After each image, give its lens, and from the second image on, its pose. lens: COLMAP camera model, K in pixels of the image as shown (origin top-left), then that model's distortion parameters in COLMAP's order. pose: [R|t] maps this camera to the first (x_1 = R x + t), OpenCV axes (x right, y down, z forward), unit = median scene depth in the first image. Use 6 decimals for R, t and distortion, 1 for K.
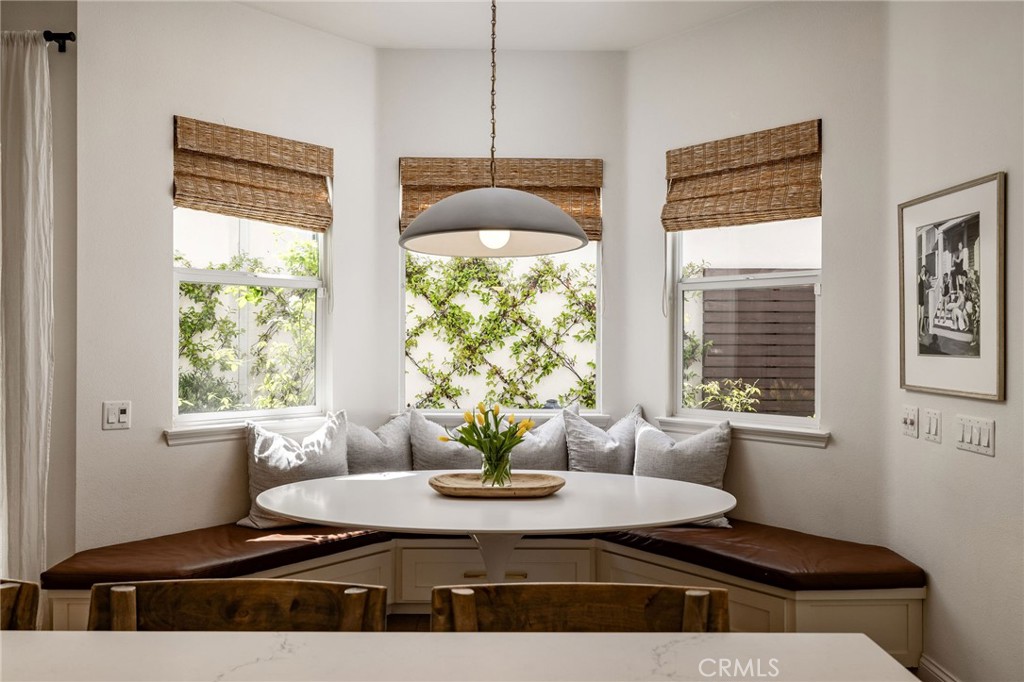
lens RADIAL K [[737.9, 0, 515.5], [0, 737.9, 338.6], [0, 0, 1]] dist [-0.003453, 0.000560]
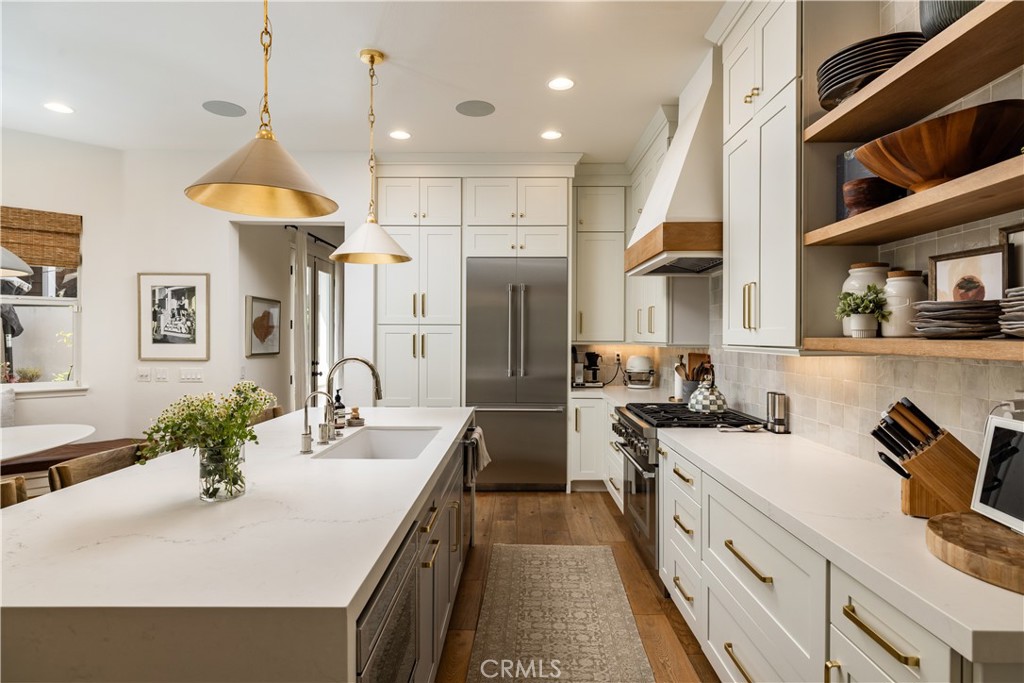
lens RADIAL K [[554.4, 0, 508.7], [0, 554.4, 340.1], [0, 0, 1]] dist [0.007952, 0.000462]
pose [[0.024148, -0.003455, 0.999702, -1.154332], [0.001180, 0.999993, 0.003427, 0.007225], [-0.999708, 0.001097, 0.024152, -0.109584]]
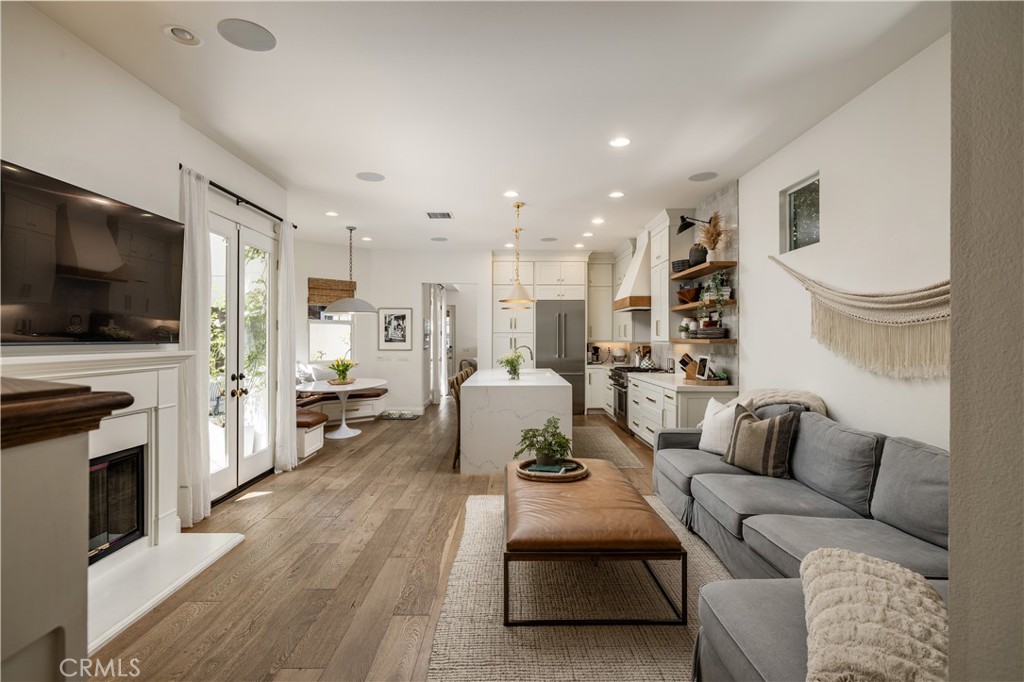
lens RADIAL K [[481.4, 0, 511.9], [0, 481.4, 342.5], [0, 0, 1]] dist [0.000880, 0.000017]
pose [[0.006992, -0.003943, 0.999968, -2.565757], [0.002946, 0.999988, 0.003923, 0.014528], [-0.999971, 0.002918, 0.007004, 0.207819]]
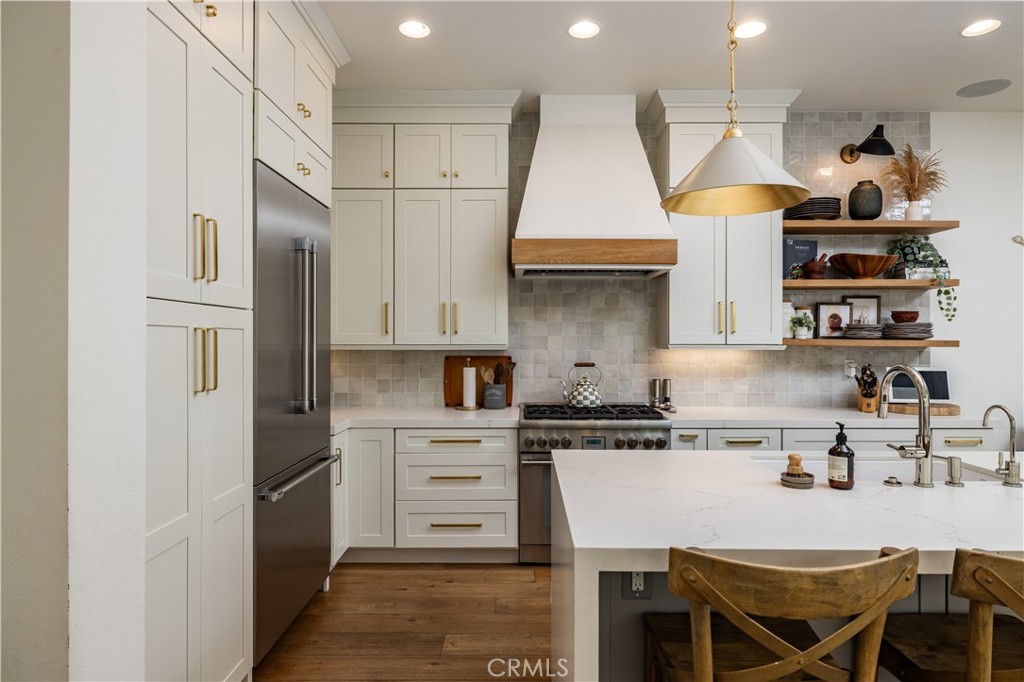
lens RADIAL K [[578.5, 0, 513.0], [0, 578.5, 337.5], [0, 0, 1]] dist [0.018095, 0.000413]
pose [[-0.999911, 0.002938, 0.012982, 0.234427], [0.002863, 0.999979, -0.005747, 0.009296], [-0.012999, -0.005710, -0.999899, 0.893481]]
